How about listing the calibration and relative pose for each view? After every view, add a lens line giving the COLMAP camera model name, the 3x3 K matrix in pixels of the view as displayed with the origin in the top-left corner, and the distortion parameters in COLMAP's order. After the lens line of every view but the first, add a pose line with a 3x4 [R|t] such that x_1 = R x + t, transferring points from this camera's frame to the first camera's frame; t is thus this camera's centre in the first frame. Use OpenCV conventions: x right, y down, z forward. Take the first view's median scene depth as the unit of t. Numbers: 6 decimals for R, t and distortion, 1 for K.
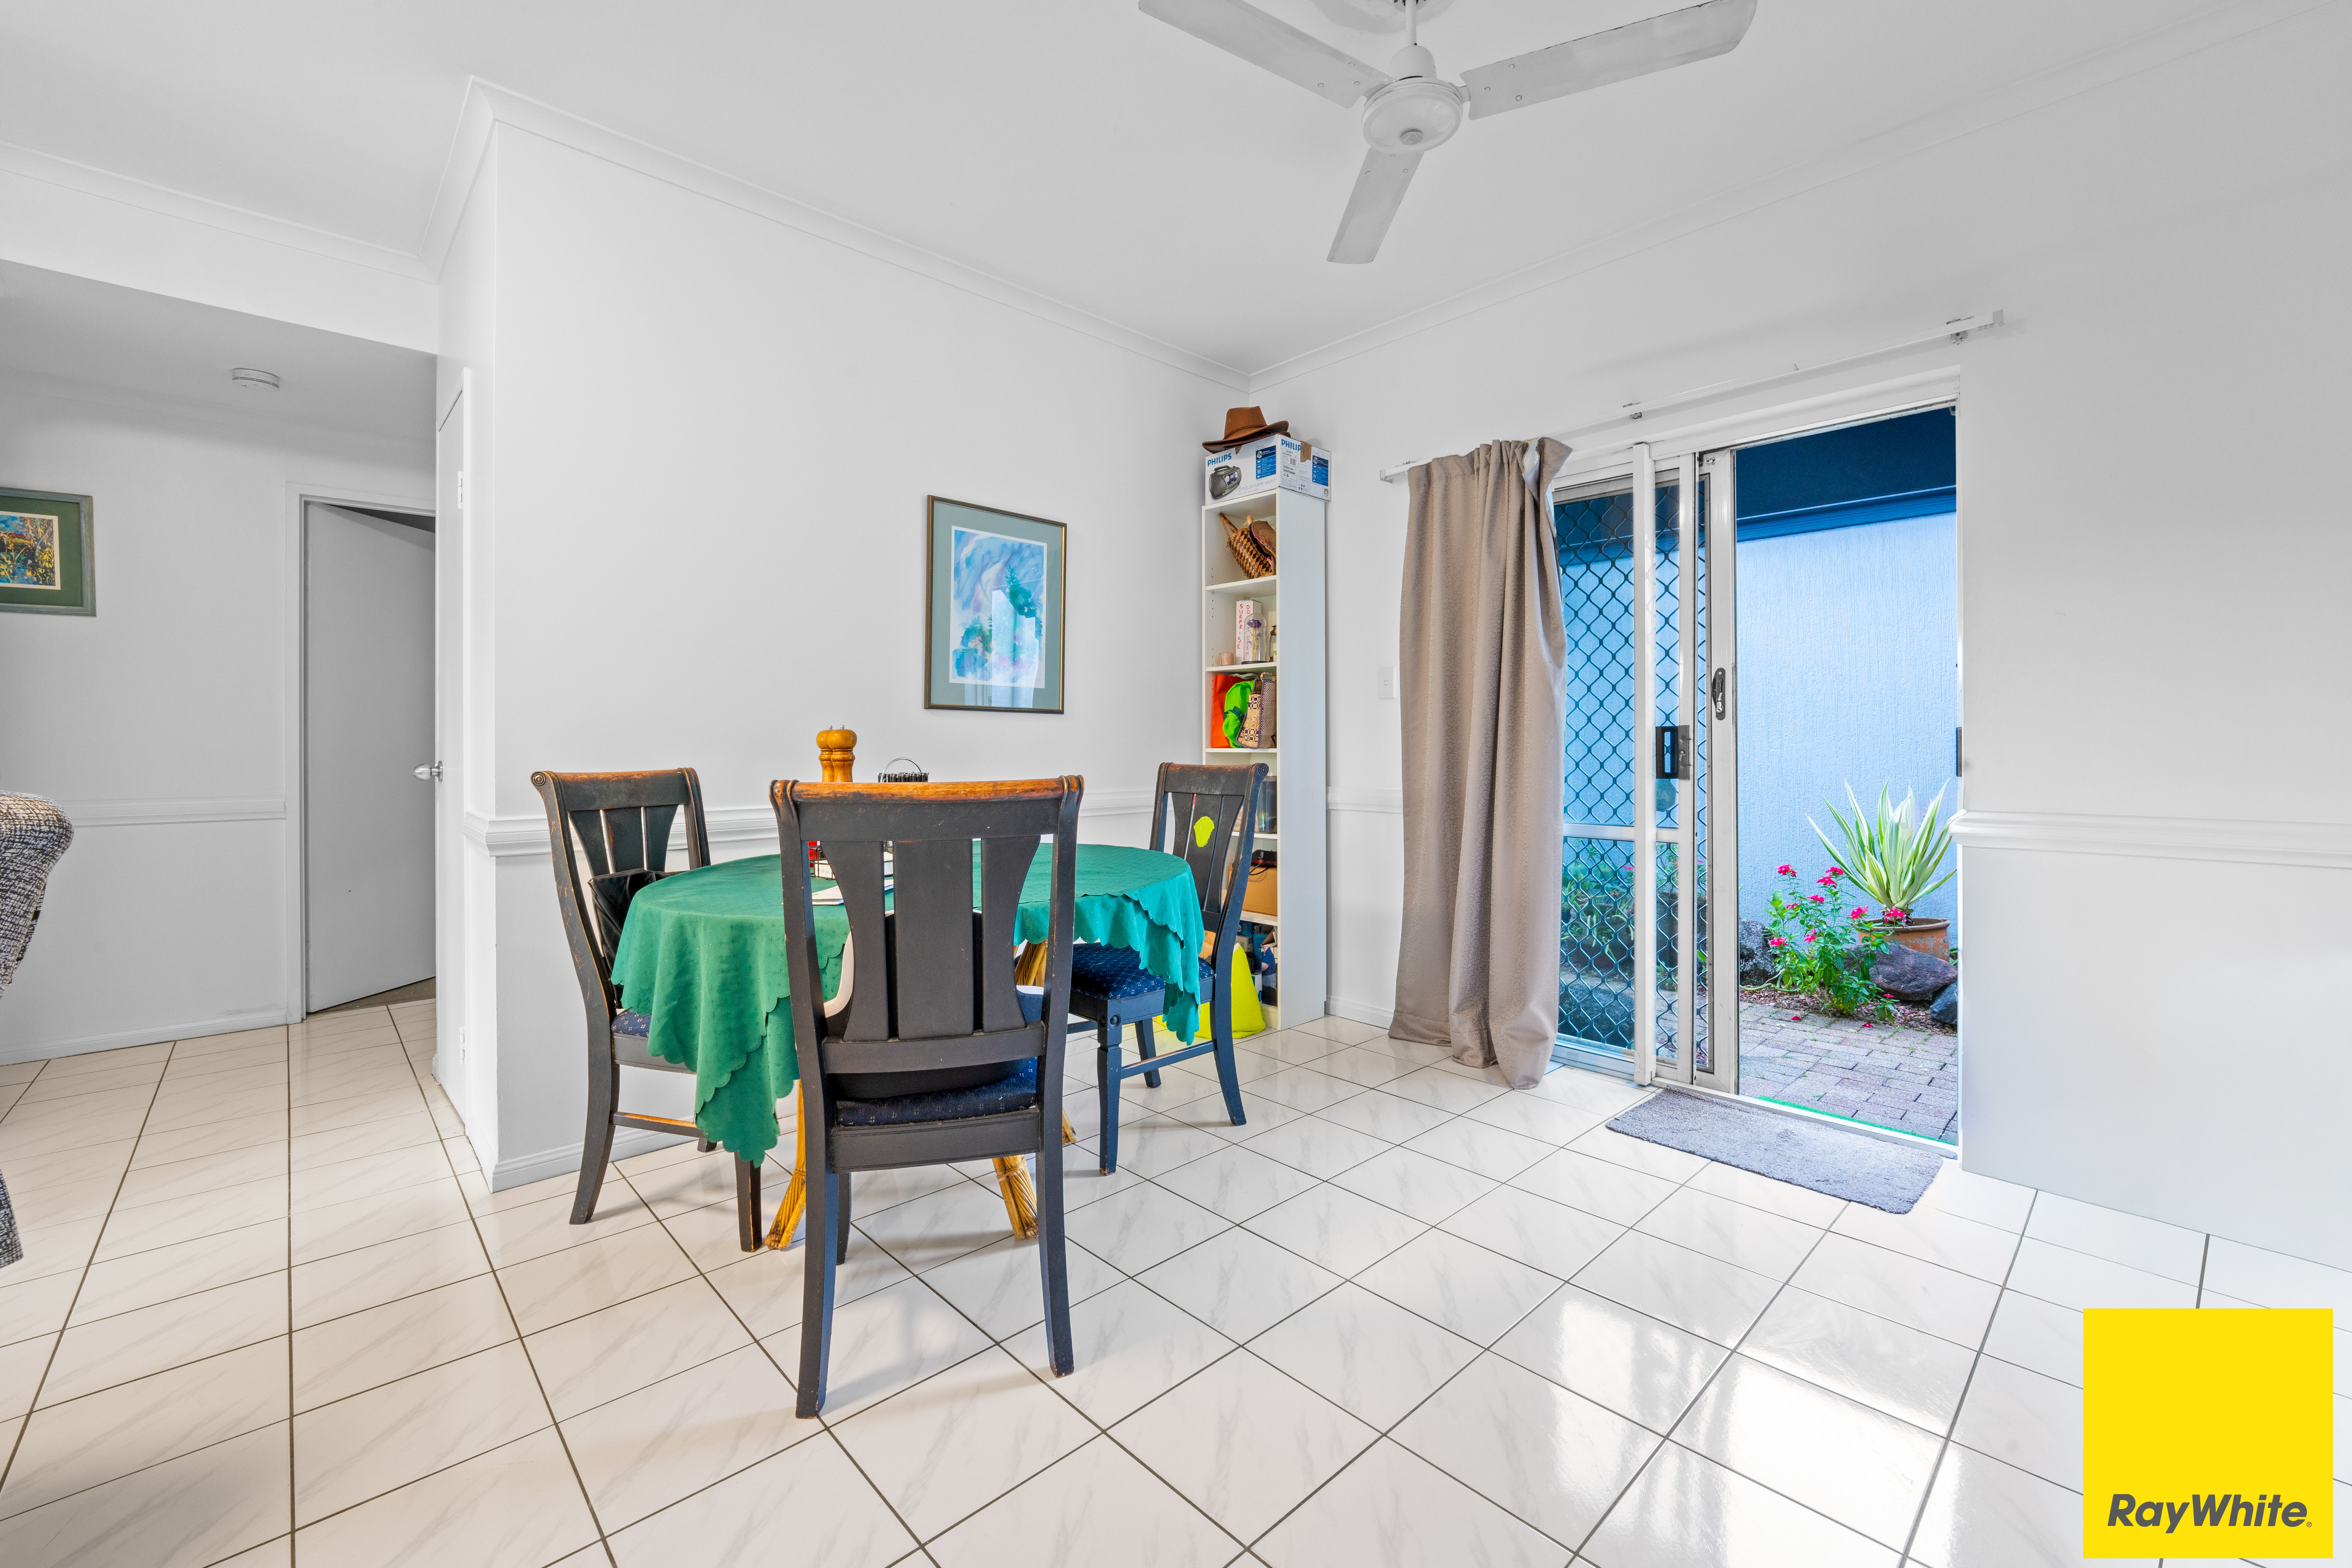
lens RADIAL K [[962.9, 0, 1179.7], [0, 962.9, 762.7], [0, 0, 1]] dist [-0.012187, -0.000465]
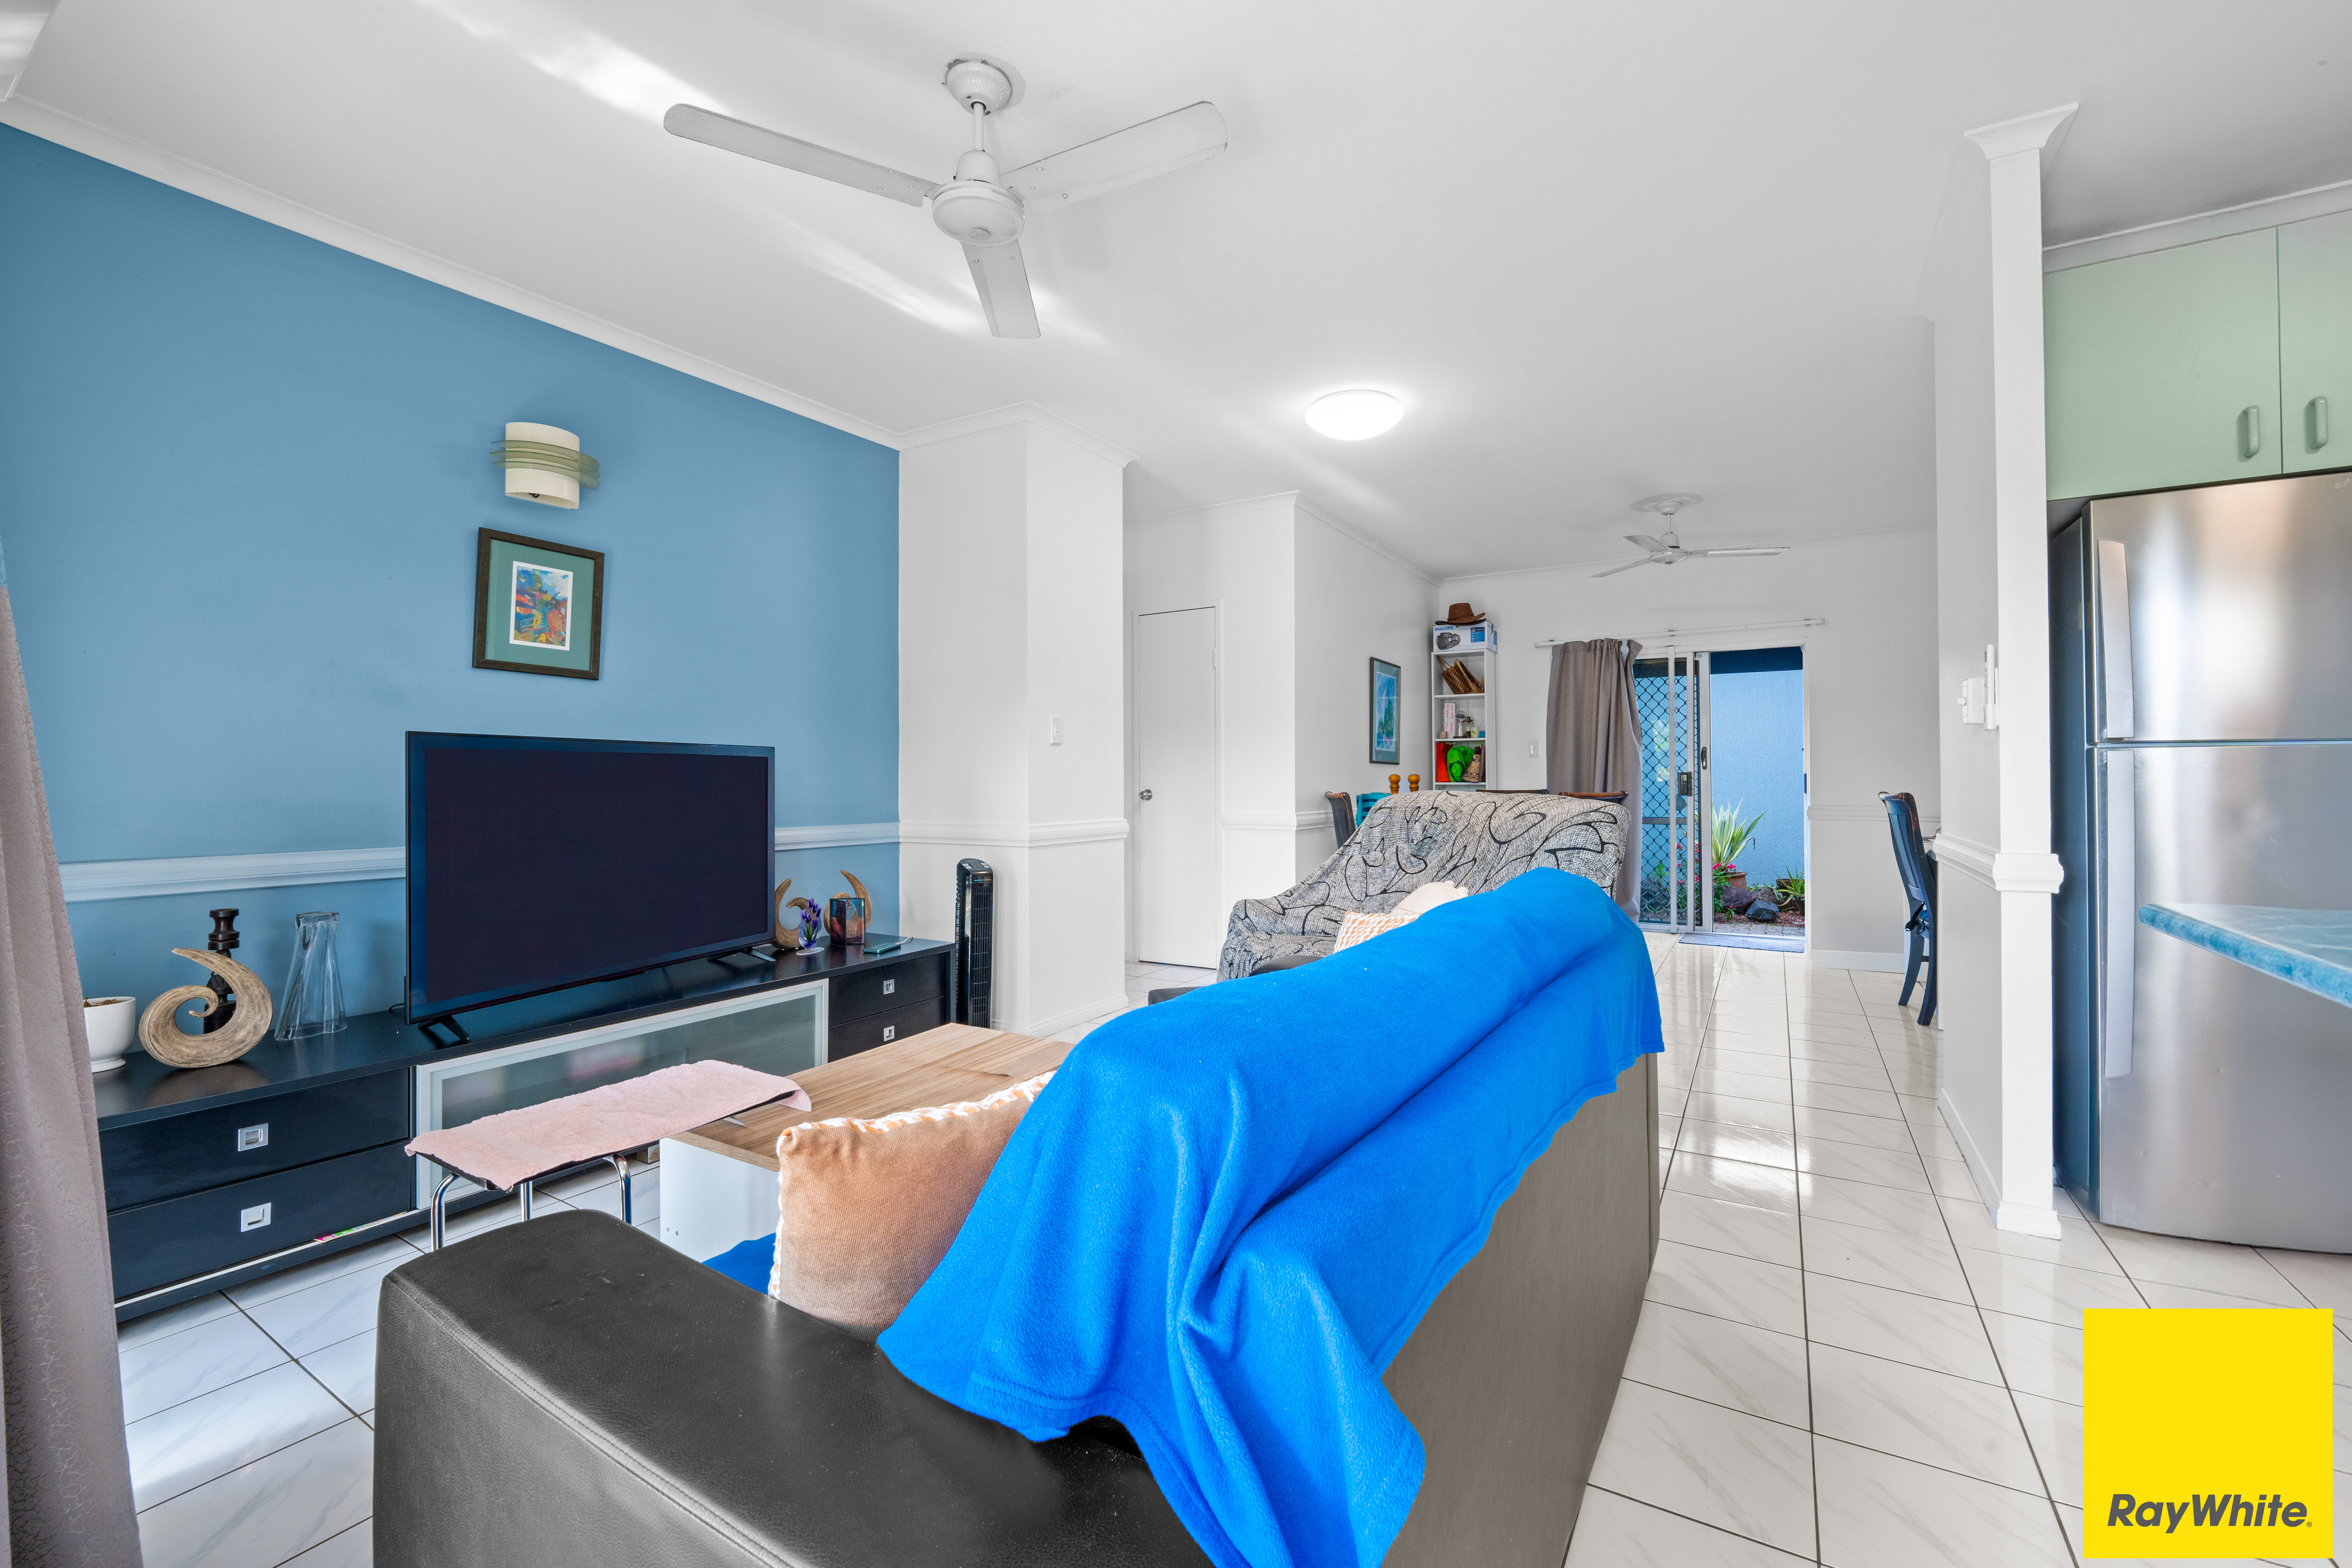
lens RADIAL K [[962.9, 0, 1170.0], [0, 962.9, 781.7], [0, 0, 1]] dist [-0.012187, -0.000465]
pose [[0.966908, -0.004415, 0.255089, -1.009884], [0.008986, 0.999819, -0.016757, 0.010335], [-0.254969, 0.018495, 0.966772, -0.711196]]
